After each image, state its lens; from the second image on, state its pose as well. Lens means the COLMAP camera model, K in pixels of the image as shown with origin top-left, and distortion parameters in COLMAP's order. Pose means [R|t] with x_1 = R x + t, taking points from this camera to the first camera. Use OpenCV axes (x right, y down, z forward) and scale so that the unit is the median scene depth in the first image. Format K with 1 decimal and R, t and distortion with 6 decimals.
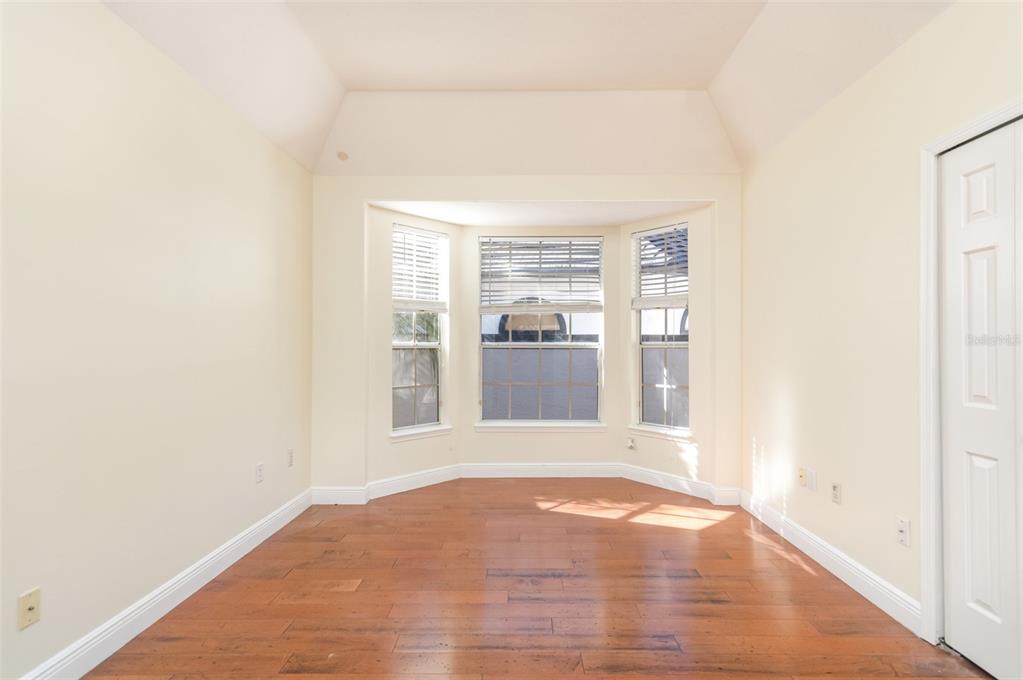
lens RADIAL K [[488.8, 0, 511.5], [0, 488.8, 345.4], [0, 0, 1]] dist [0.011187, -0.001128]
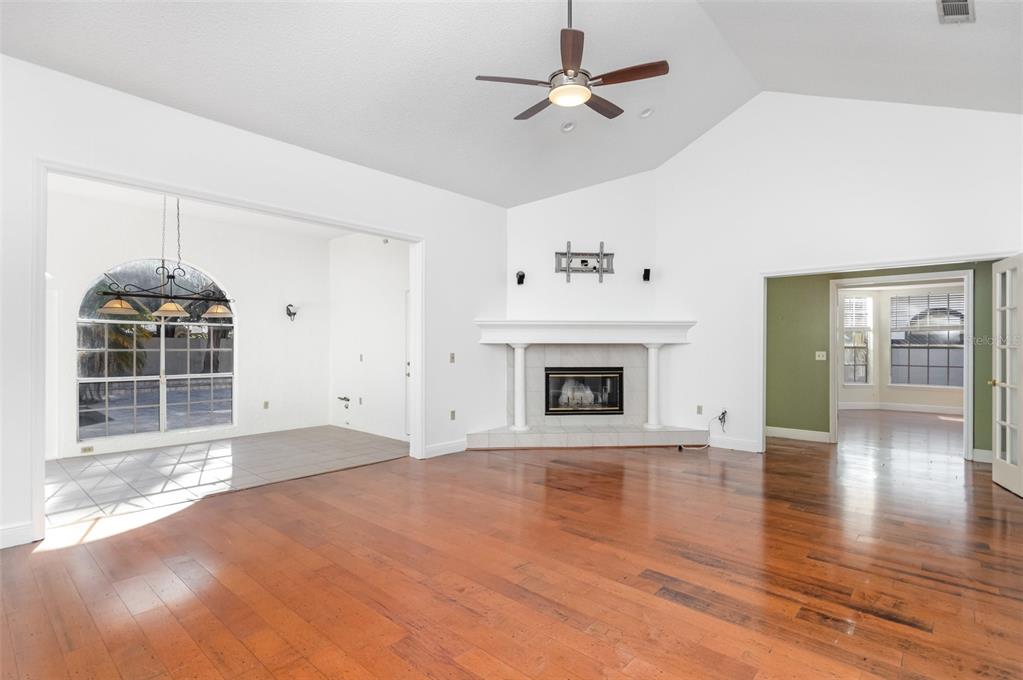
lens RADIAL K [[488.8, 0, 531.7], [0, 488.8, 348.7], [0, 0, 1]] dist [0.011187, -0.001128]
pose [[0.763103, 0.000085, -0.646277, 0.134205], [0.003271, 0.999987, 0.003994, -0.001780], [0.646269, -0.005162, 0.763093, -1.716563]]
